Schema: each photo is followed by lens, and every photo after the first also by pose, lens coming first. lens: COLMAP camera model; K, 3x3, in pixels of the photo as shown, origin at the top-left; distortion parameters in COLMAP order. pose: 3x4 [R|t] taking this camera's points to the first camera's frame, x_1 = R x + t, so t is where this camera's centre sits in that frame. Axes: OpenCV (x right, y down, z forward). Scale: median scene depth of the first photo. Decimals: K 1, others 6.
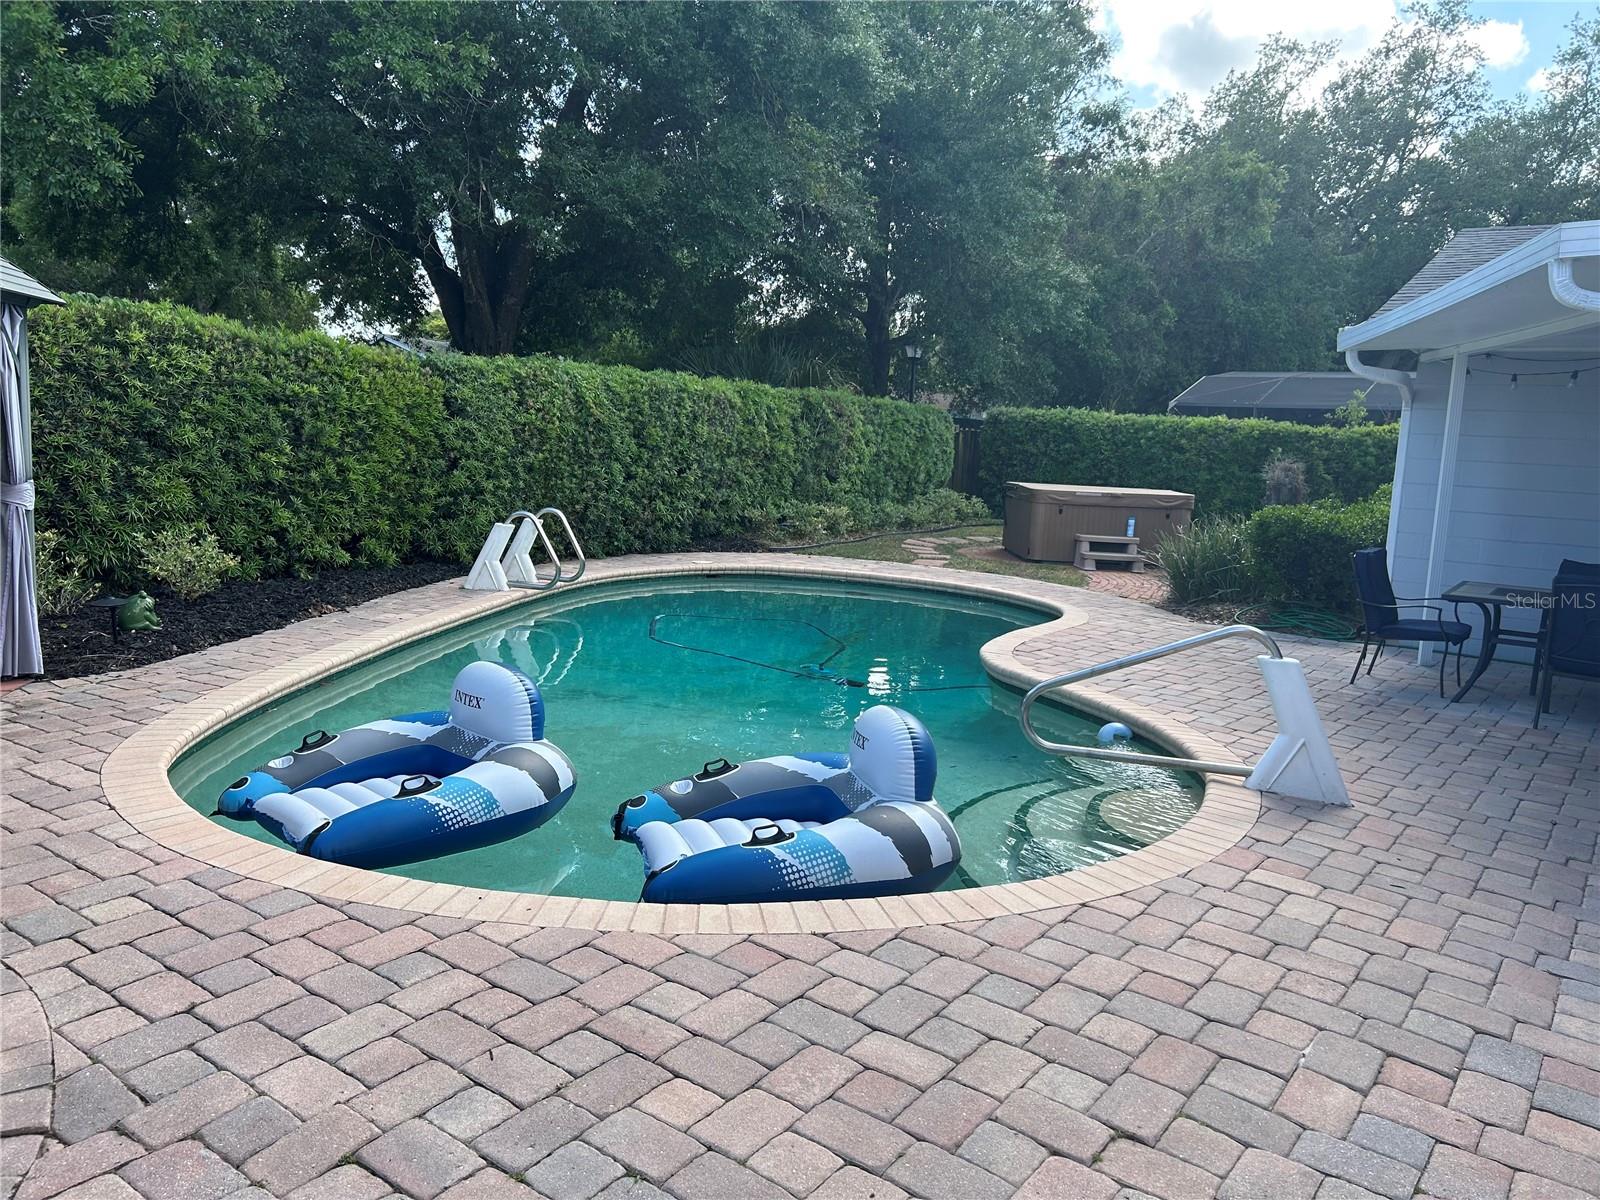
lens RADIAL K [[1202.0, 0, 795.4], [0, 1202.0, 605.7], [0, 0, 1]] dist [0.038207, -0.017529]
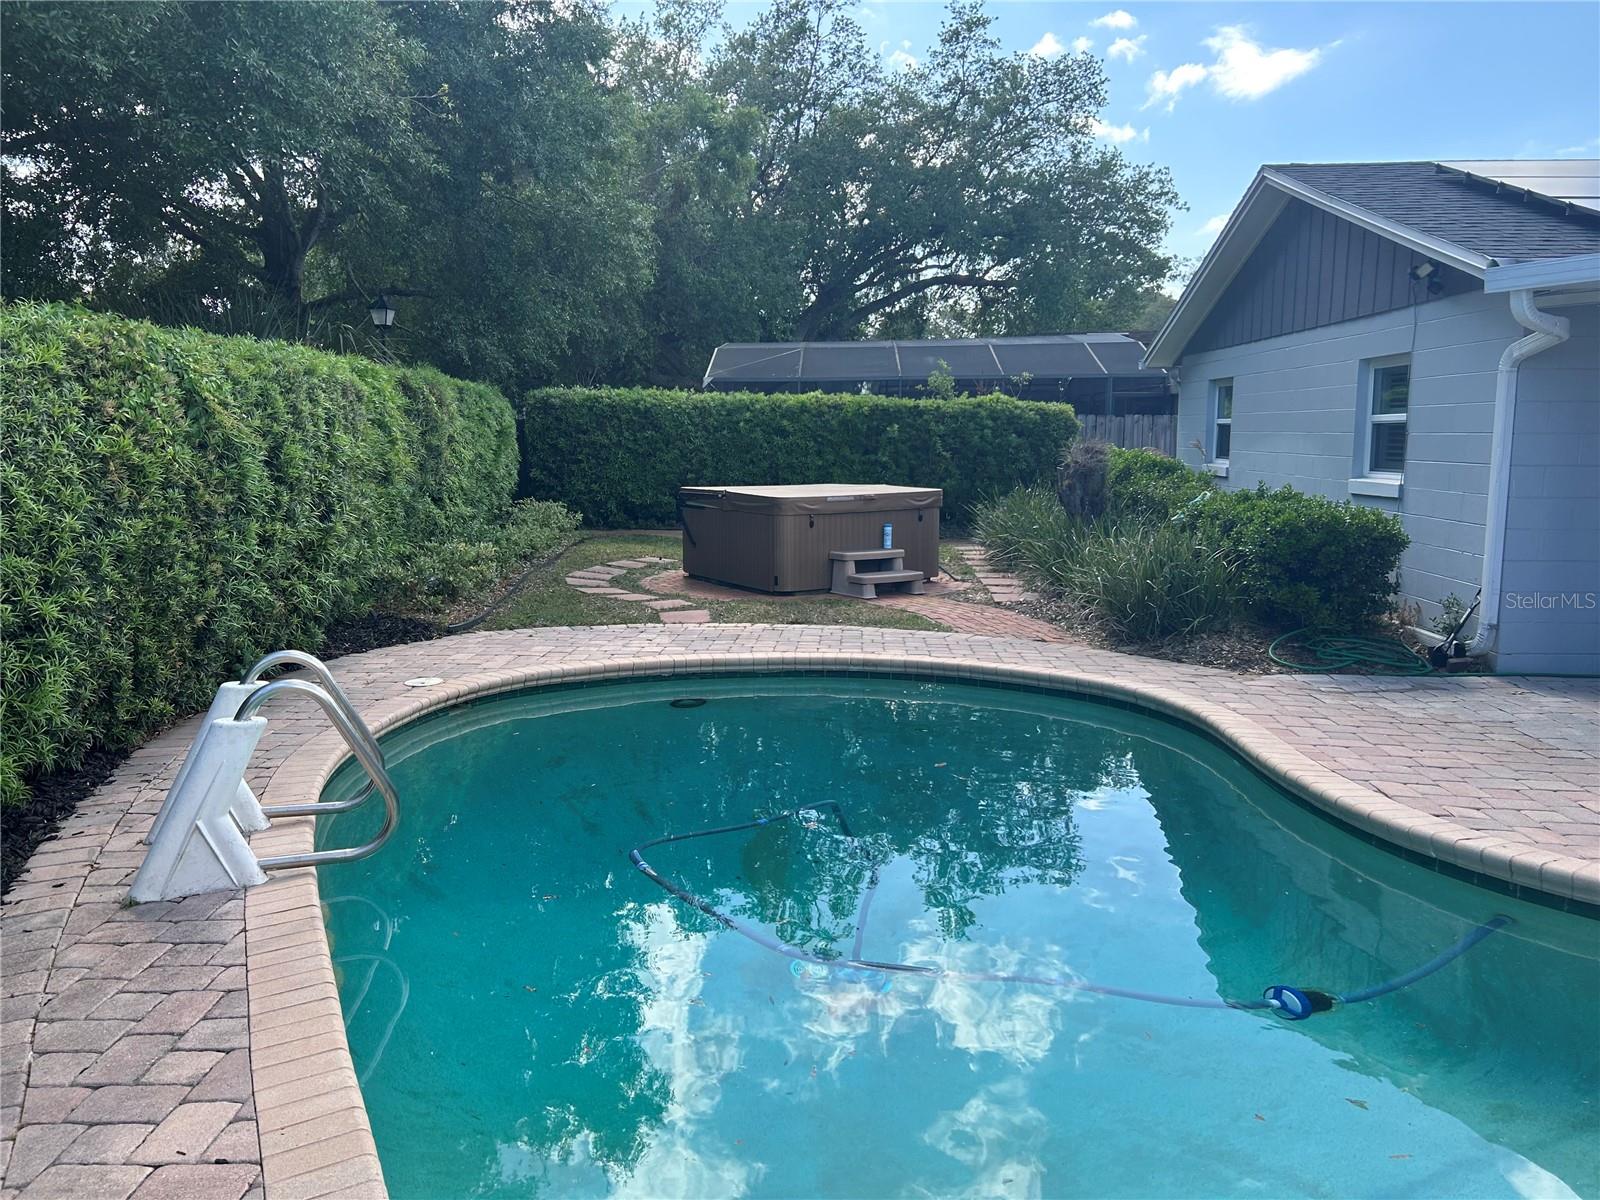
lens RADIAL K [[1202.0, 0, 794.5], [0, 1202.0, 597.7], [0, 0, 1]] dist [0.038207, -0.017529]
pose [[0.833345, -0.124791, 0.538483, -0.198137], [0.118181, 0.991881, 0.046969, -0.069373], [-0.539972, 0.024497, 0.841326, 0.375769]]
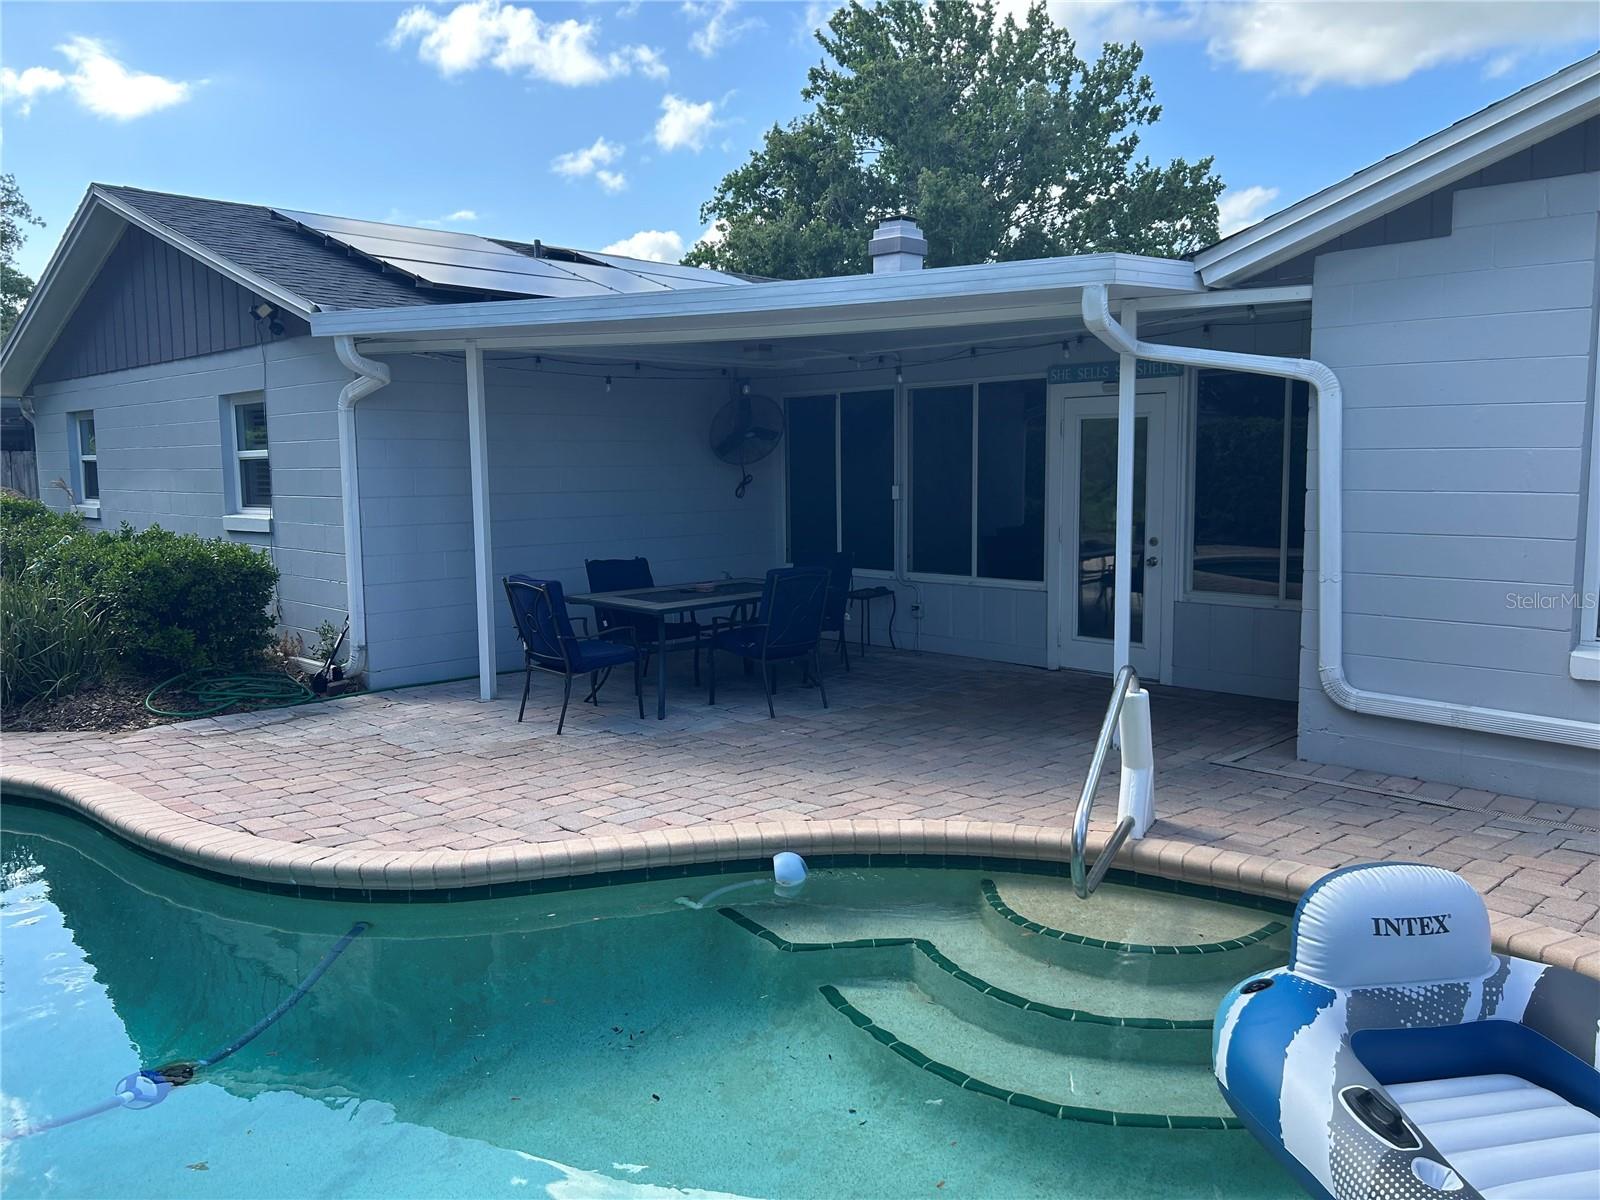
lens RADIAL K [[1202.0, 0, 783.9], [0, 1202.0, 597.6], [0, 0, 1]] dist [0.038207, -0.017529]
pose [[0.162705, -0.162997, 0.973118, -0.176927], [0.159648, 0.977613, 0.137057, -0.065335], [-0.973673, 0.133057, 0.185084, 0.360421]]
